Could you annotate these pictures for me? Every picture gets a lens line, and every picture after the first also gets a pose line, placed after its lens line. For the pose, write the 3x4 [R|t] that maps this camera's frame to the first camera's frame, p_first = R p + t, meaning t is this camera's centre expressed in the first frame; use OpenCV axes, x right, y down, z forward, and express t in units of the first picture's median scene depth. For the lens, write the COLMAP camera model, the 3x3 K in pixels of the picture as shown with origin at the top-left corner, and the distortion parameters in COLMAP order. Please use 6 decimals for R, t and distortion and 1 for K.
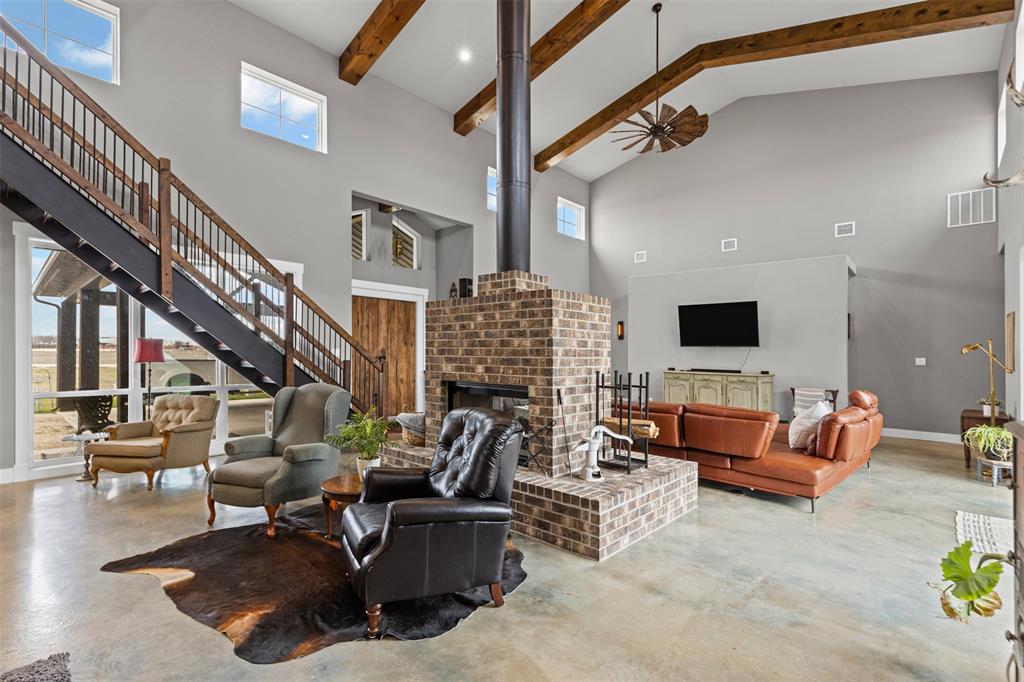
lens RADIAL K [[470.6, 0, 505.5], [0, 470.6, 352.0], [0, 0, 1]] dist [0.011368, -0.000653]
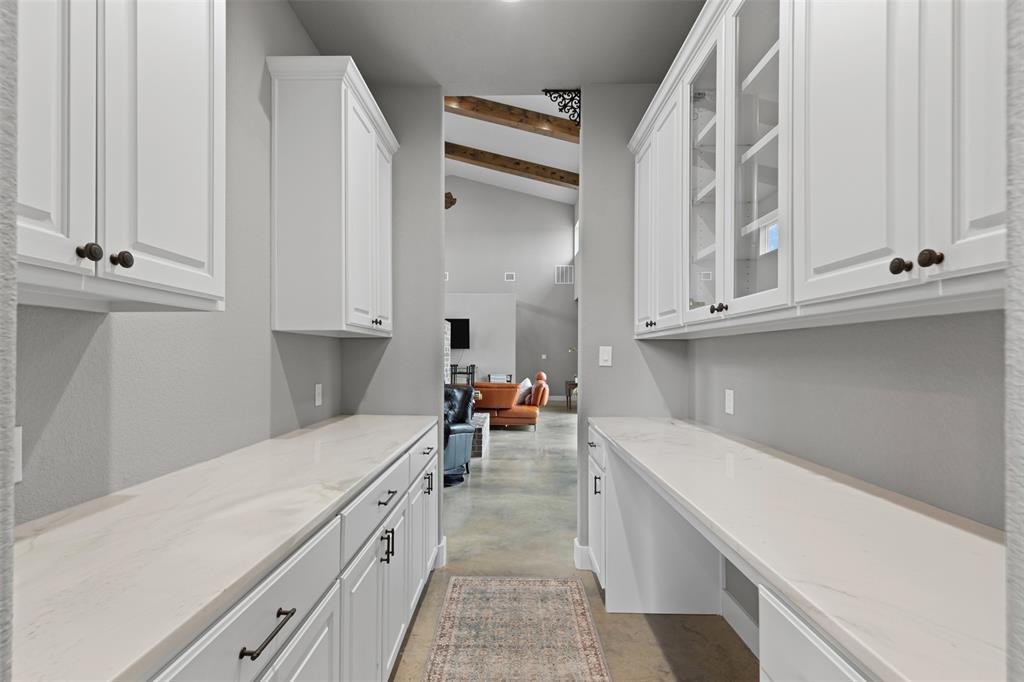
lens RADIAL K [[470.6, 0, 505.5], [0, 470.6, 352.0], [0, 0, 1]] dist [0.011368, -0.000653]
pose [[0.744113, -0.000162, 0.668054, -0.721450], [0.000453, 1.000000, -0.000263, 0.001818], [-0.668054, 0.000498, 0.744113, -0.372718]]
